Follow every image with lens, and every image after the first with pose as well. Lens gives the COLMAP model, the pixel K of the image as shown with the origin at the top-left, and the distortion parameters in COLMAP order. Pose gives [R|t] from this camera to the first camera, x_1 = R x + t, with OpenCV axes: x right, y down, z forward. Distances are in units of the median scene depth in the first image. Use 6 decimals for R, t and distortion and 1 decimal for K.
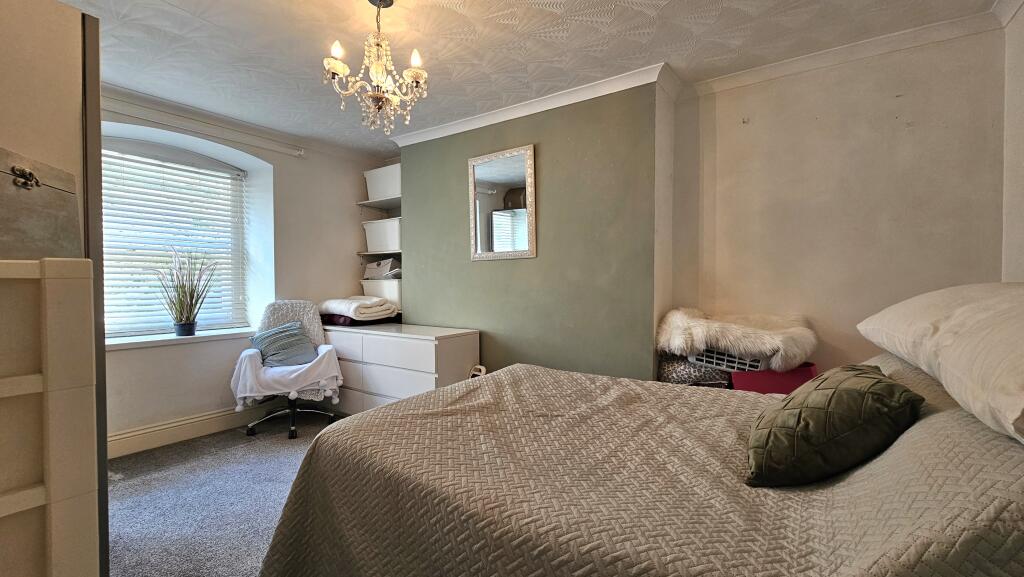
lens RADIAL K [[424.8, 0, 516.7], [0, 424.8, 287.3], [0, 0, 1]] dist [0.000218, 0.000037]
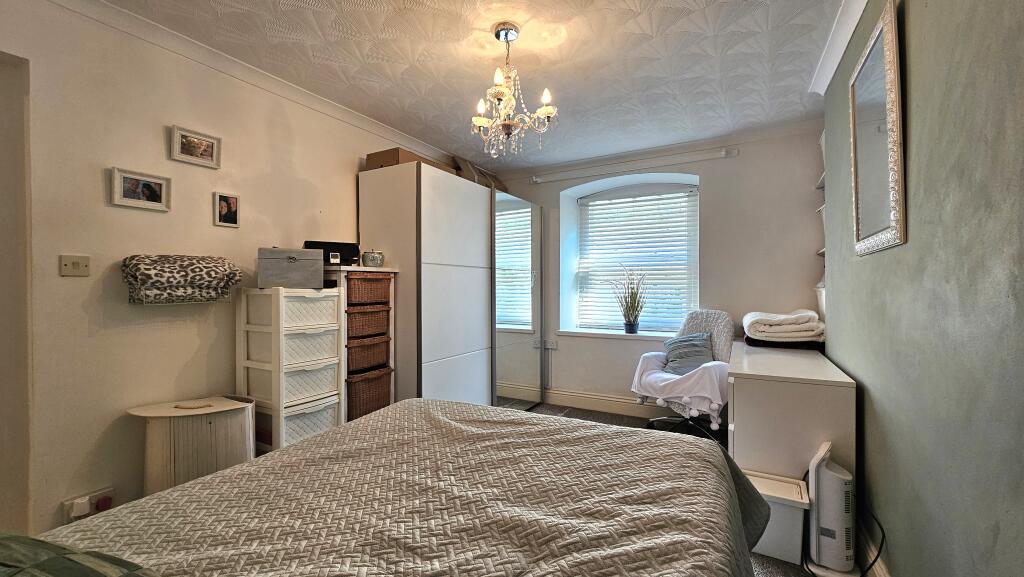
lens RADIAL K [[424.8, 0, 516.7], [0, 424.8, 287.3], [0, 0, 1]] dist [0.000218, 0.000037]
pose [[0.106943, 0.003438, -0.994259, 0.440628], [-0.015346, 0.999881, 0.001807, -0.019326], [0.994147, 0.015065, 0.106983, 0.533727]]
